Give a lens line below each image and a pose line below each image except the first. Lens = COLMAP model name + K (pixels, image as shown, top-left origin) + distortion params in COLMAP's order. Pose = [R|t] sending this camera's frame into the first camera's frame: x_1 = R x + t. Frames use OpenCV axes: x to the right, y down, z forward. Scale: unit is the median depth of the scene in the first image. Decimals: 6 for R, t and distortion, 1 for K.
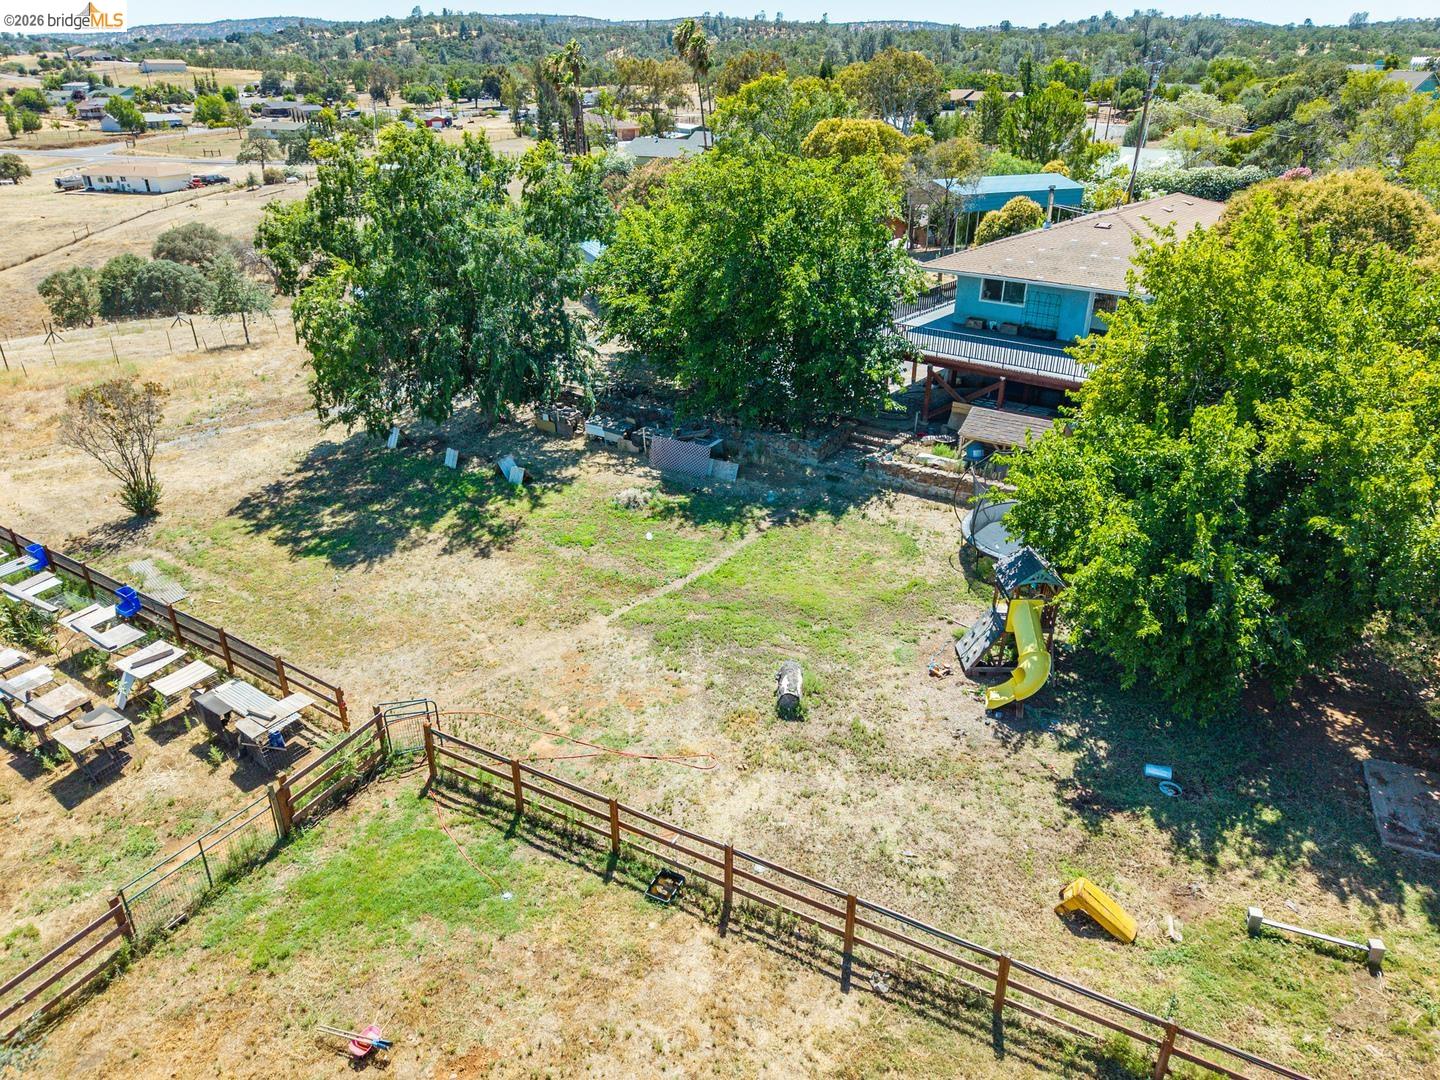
lens RADIAL K [[957.3, 0, 720.0], [0, 957.3, 540.0], [0, 0, 1]] dist [0.014164, -0.016917]
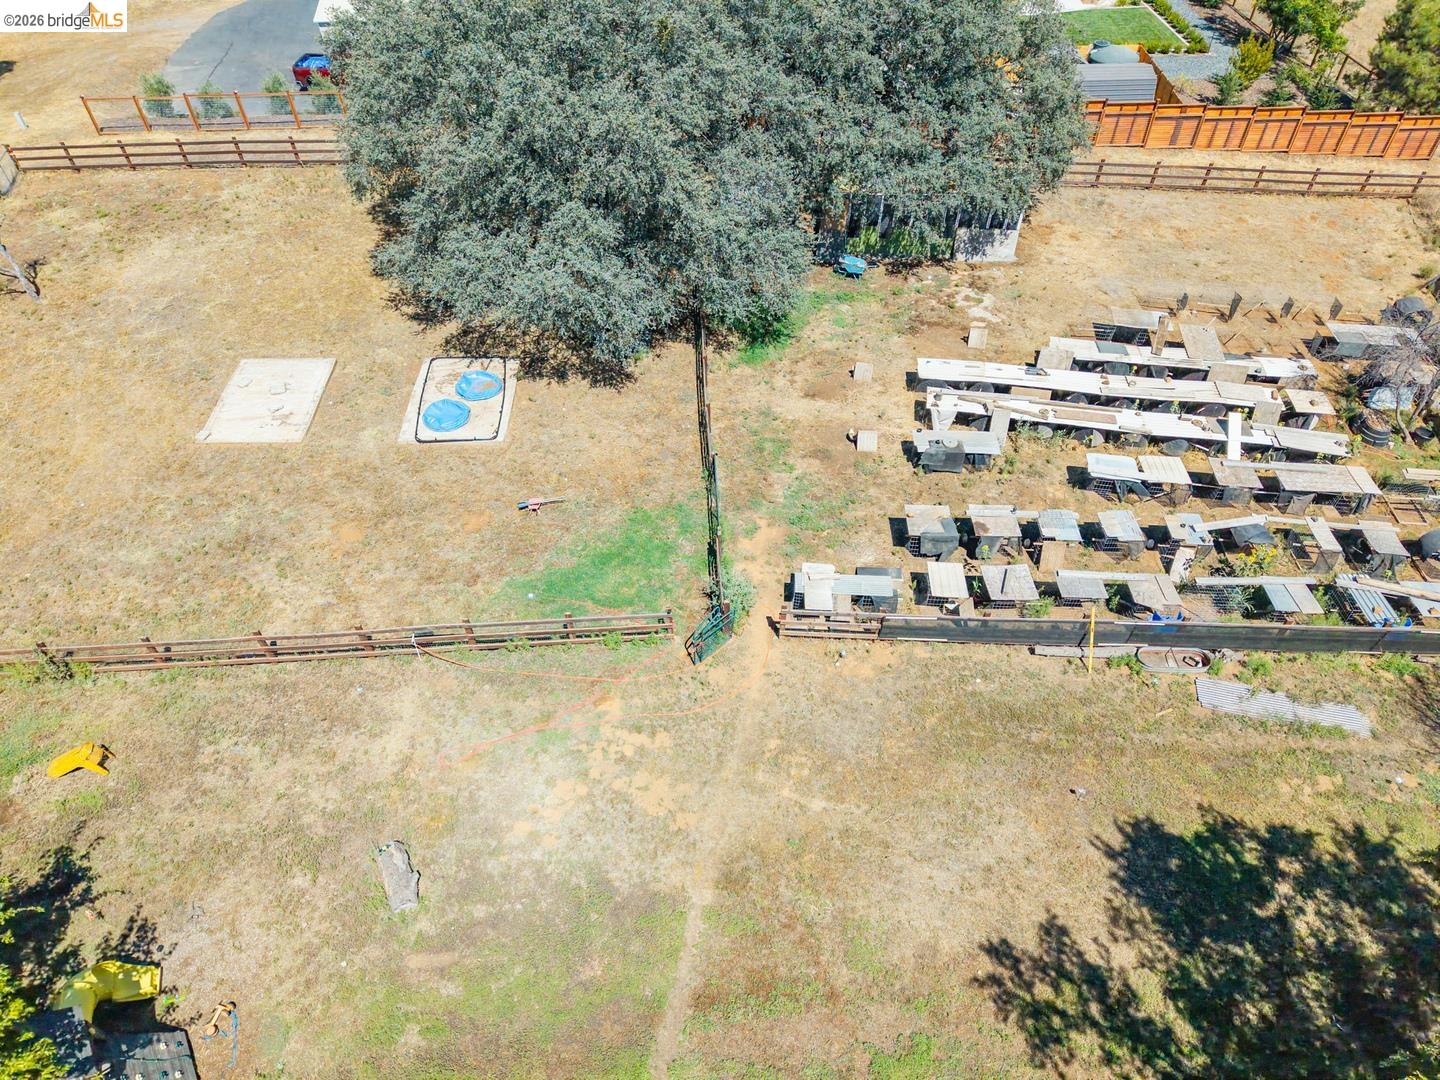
lens RADIAL K [[957.3, 0, 720.0], [0, 957.3, 540.0], [0, 0, 1]] dist [0.014164, -0.016917]
pose [[-0.827913, 0.412458, -0.380052, 0.025473], [-0.234640, 0.360756, 0.902662, -0.529709], [0.509416, 0.836501, -0.201895, 0.714231]]
